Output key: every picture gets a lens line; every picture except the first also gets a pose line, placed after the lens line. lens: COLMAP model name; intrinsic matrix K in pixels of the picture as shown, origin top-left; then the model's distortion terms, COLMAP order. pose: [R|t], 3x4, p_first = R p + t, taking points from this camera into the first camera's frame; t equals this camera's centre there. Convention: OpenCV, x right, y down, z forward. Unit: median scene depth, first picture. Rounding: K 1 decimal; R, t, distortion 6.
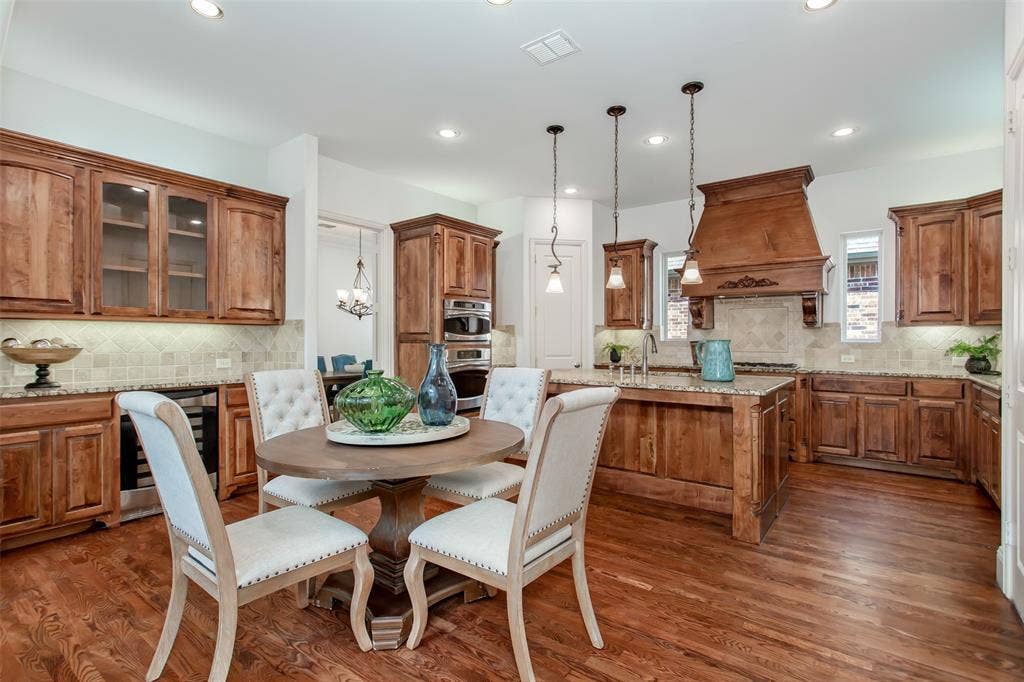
lens RADIAL K [[486.2, 0, 512.0], [0, 486.2, 341.0], [0, 0, 1]] dist [-0.001618, 0.000057]
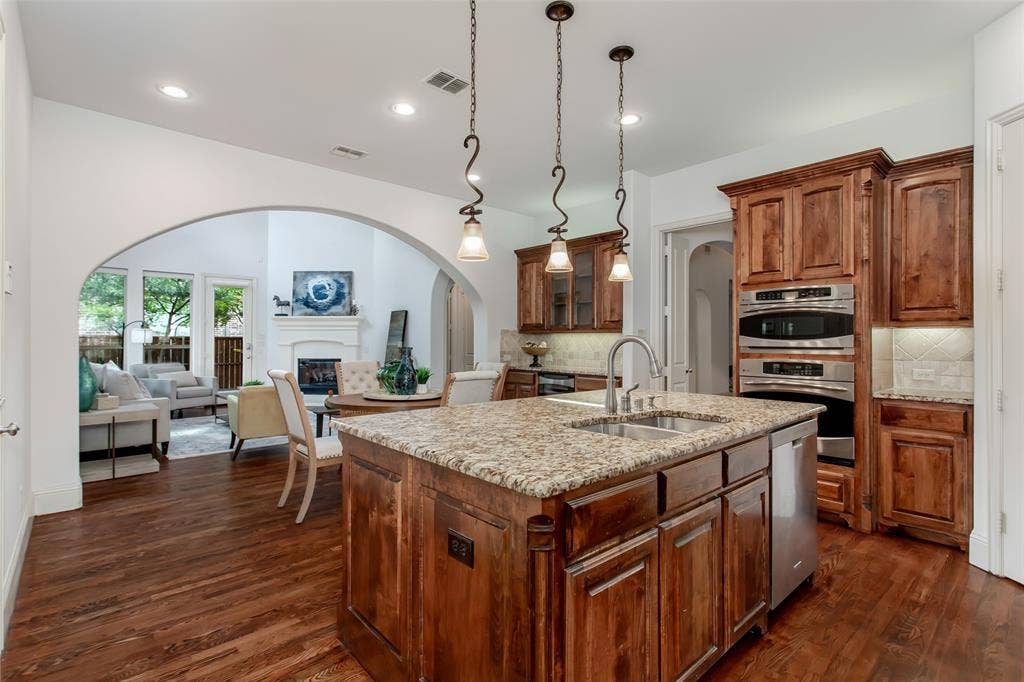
lens RADIAL K [[486.2, 0, 512.0], [0, 486.2, 341.0], [0, 0, 1]] dist [-0.001618, 0.000057]
pose [[-0.189535, 0.001376, -0.981873, 0.708182], [-0.003435, 0.999992, 0.002065, -0.010987], [0.981868, 0.003764, -0.189529, 0.846209]]
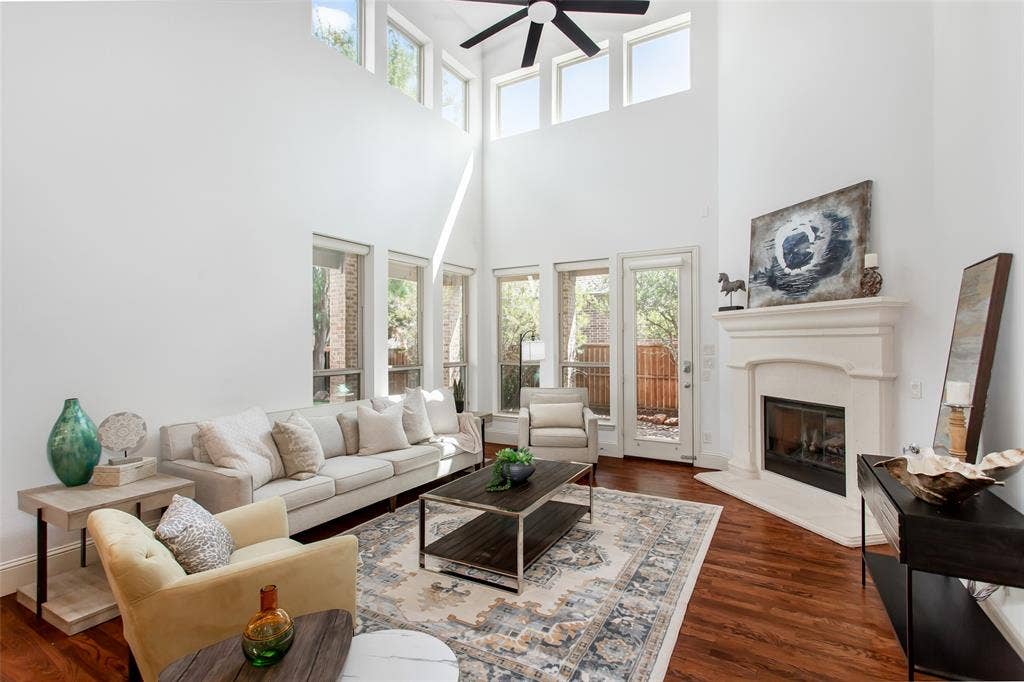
lens RADIAL K [[486.2, 0, 512.0], [0, 486.2, 341.0], [0, 0, 1]] dist [-0.001618, 0.000057]
pose [[-0.990036, 0.002350, -0.140794, -0.559314], [0.002482, 0.999997, -0.000763, -0.044333], [0.140792, -0.001105, -0.990039, 0.465272]]
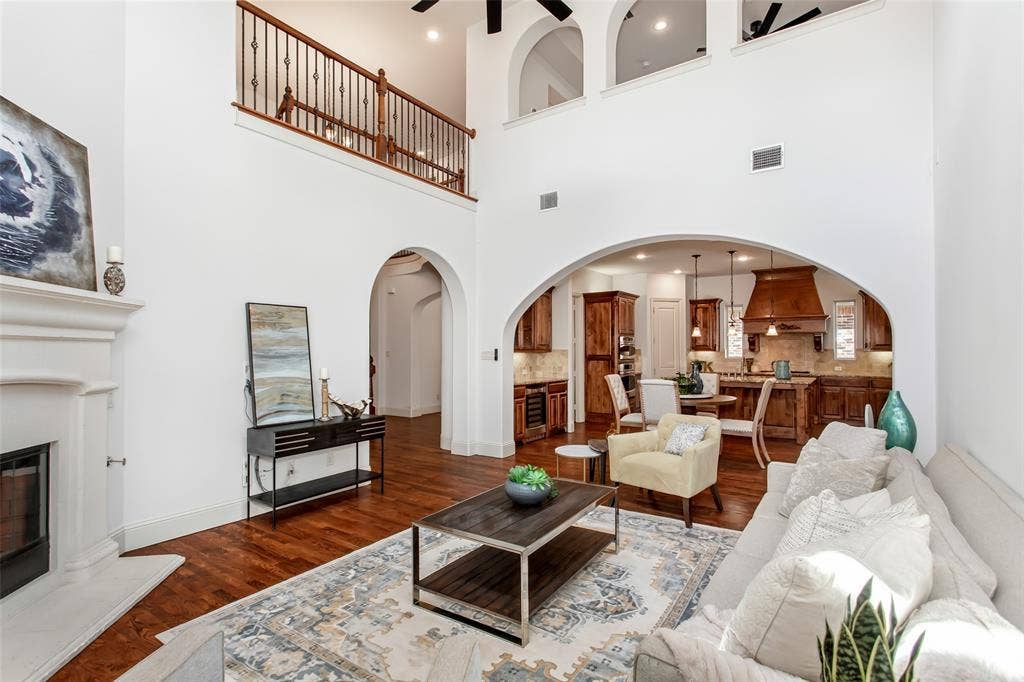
lens RADIAL K [[502.0, 0, 492.8], [0, 502.0, 343.7], [0, 0, 1]] dist [0.001580, 0.000524]
pose [[0.999570, -0.002217, 0.029245, -0.736036], [0.002668, 0.999878, -0.015385, -0.035746], [-0.029207, 0.015457, 0.999454, -0.948893]]
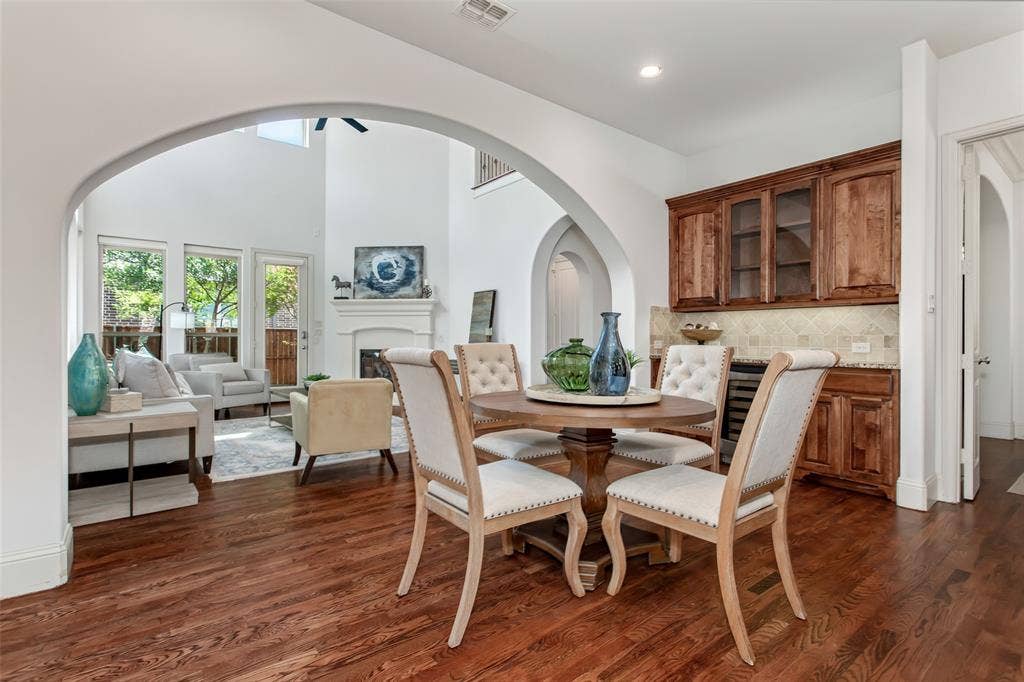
lens RADIAL K [[484.6, 0, 520.8], [0, 484.6, 340.8], [0, 0, 1]] dist [-0.002284, 0.000017]
pose [[-0.240292, 0.003867, -0.970693, 0.402645], [-0.007085, 0.999958, 0.005738, 0.028153], [0.970675, 0.008256, -0.240254, 0.533953]]
